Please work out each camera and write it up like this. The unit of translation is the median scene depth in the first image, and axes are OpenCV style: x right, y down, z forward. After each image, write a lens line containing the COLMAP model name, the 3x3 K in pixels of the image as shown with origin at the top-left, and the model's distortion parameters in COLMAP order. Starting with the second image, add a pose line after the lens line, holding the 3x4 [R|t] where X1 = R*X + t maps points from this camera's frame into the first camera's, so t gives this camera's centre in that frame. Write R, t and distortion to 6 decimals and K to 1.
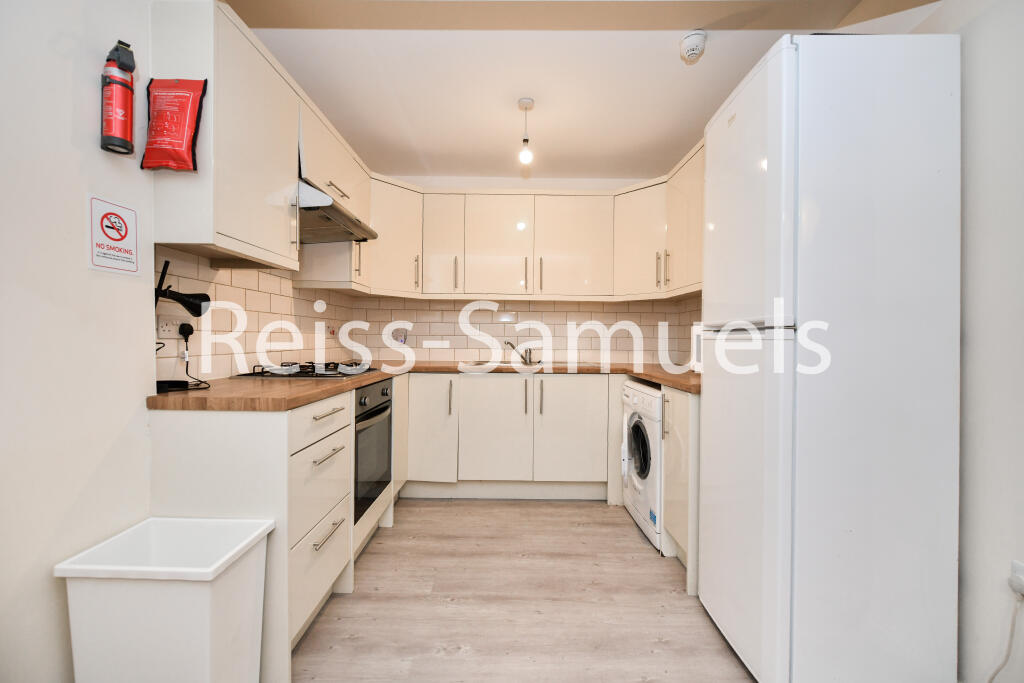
lens RADIAL K [[413.6, 0, 512.5], [0, 413.6, 335.3], [0, 0, 1]] dist [0.001760, -0.007588]
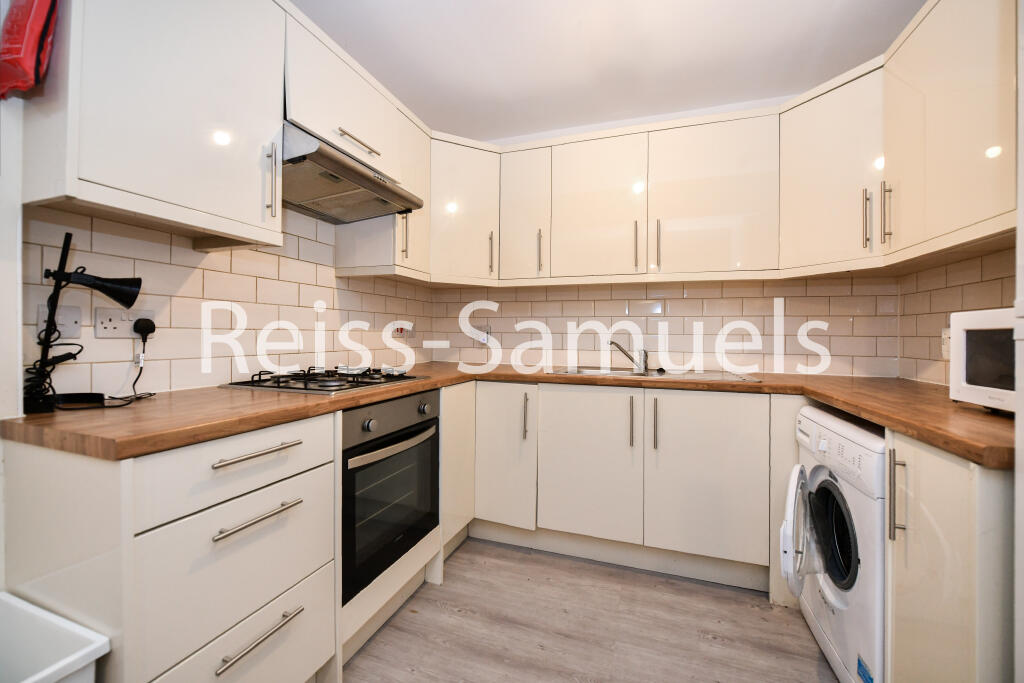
lens RADIAL K [[413.6, 0, 512.5], [0, 413.6, 335.3], [0, 0, 1]] dist [0.001760, -0.007588]
pose [[0.939957, -0.003863, -0.341270, 0.093390], [0.005243, 0.999981, 0.003121, 0.003044], [0.341251, -0.004723, 0.939960, 0.333289]]
